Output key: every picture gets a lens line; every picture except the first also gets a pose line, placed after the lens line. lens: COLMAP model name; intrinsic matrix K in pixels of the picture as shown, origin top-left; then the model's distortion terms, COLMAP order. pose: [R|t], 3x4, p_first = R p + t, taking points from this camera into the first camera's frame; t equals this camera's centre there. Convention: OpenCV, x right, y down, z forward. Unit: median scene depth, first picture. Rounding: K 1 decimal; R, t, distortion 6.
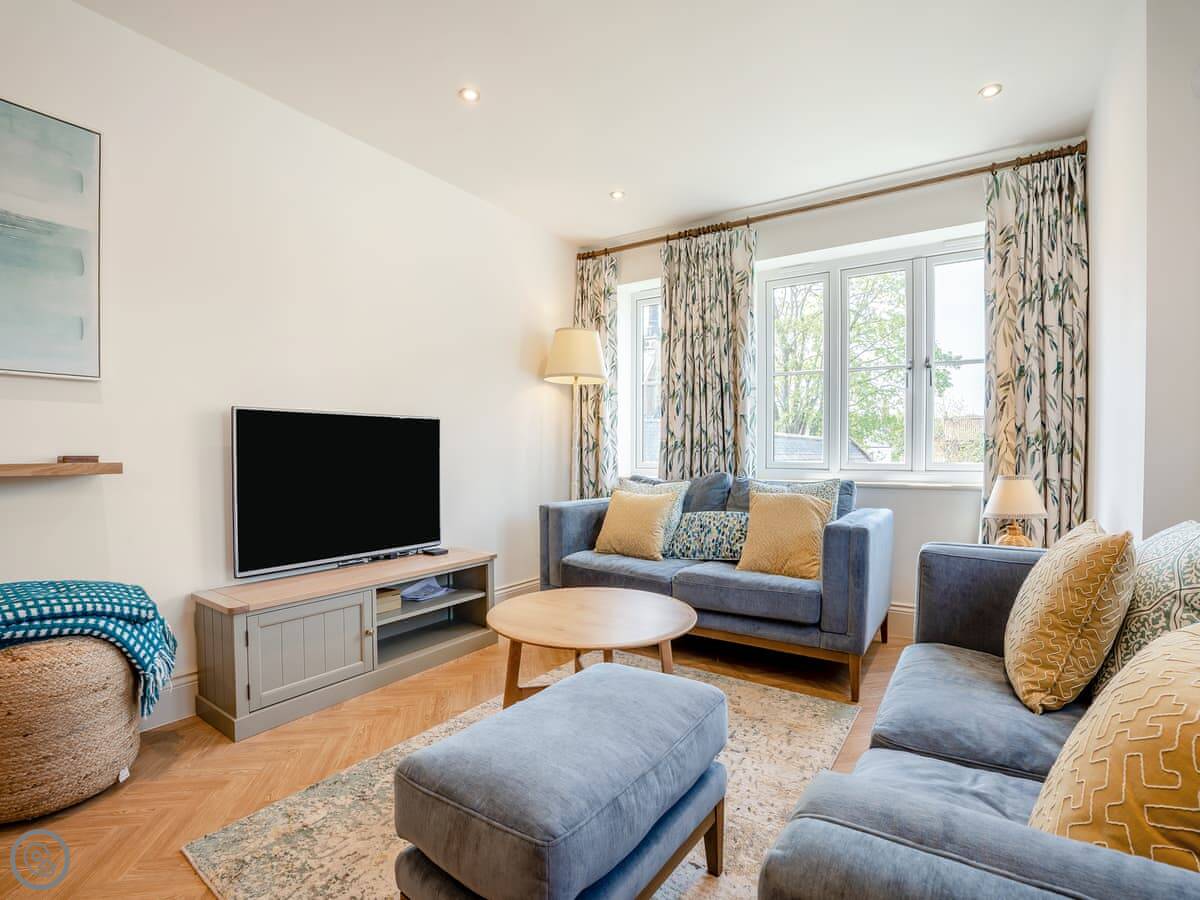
lens RADIAL K [[566.0, 0, 589.2], [0, 566.0, 460.2], [0, 0, 1]] dist [-0.066778, 0.019195]
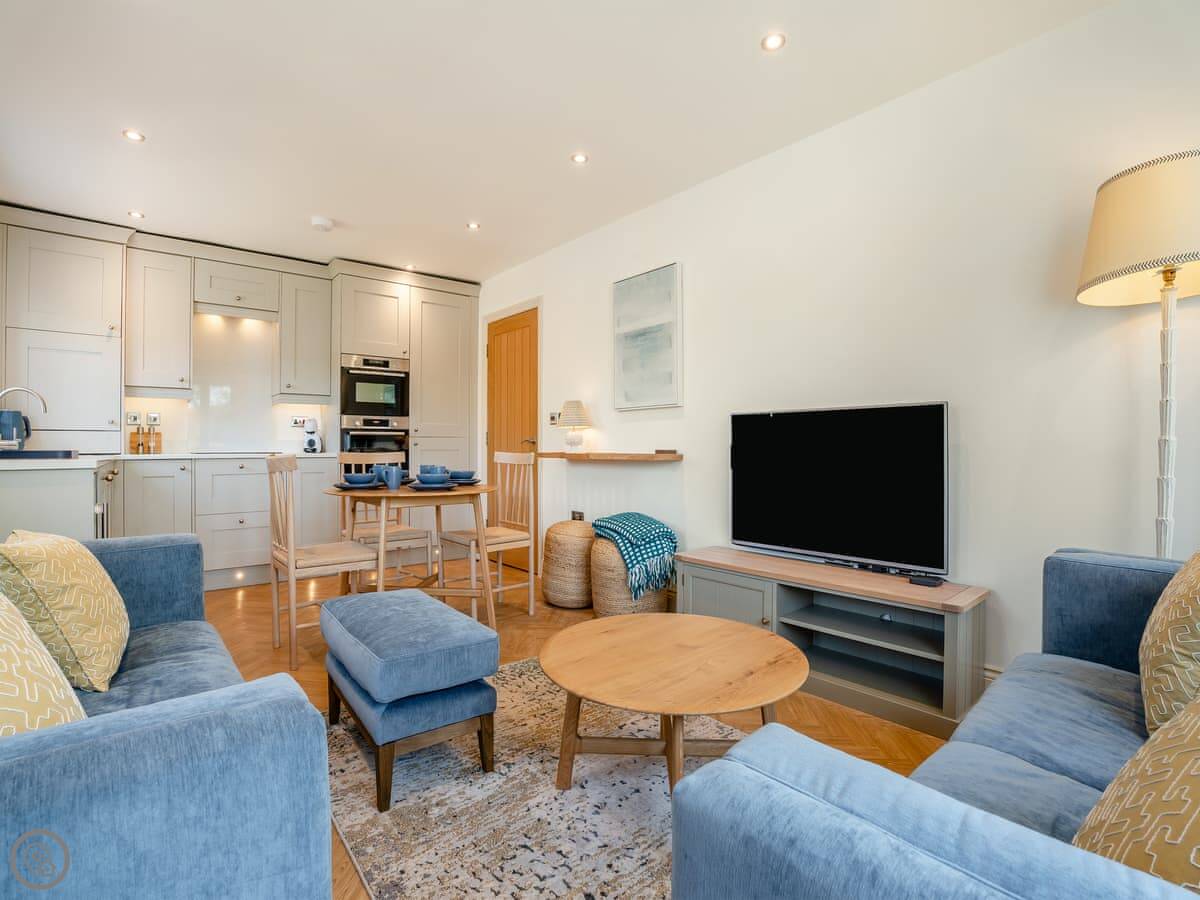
lens RADIAL K [[569.4, 0, 569.8], [0, 569.4, 447.6], [0, 0, 1]] dist [-0.069557, 0.018432]
pose [[-0.301432, -0.003454, -0.953481, 0.530857], [-0.009953, 0.999950, -0.000476, -0.007398], [0.953436, 0.009347, -0.301451, 0.718852]]
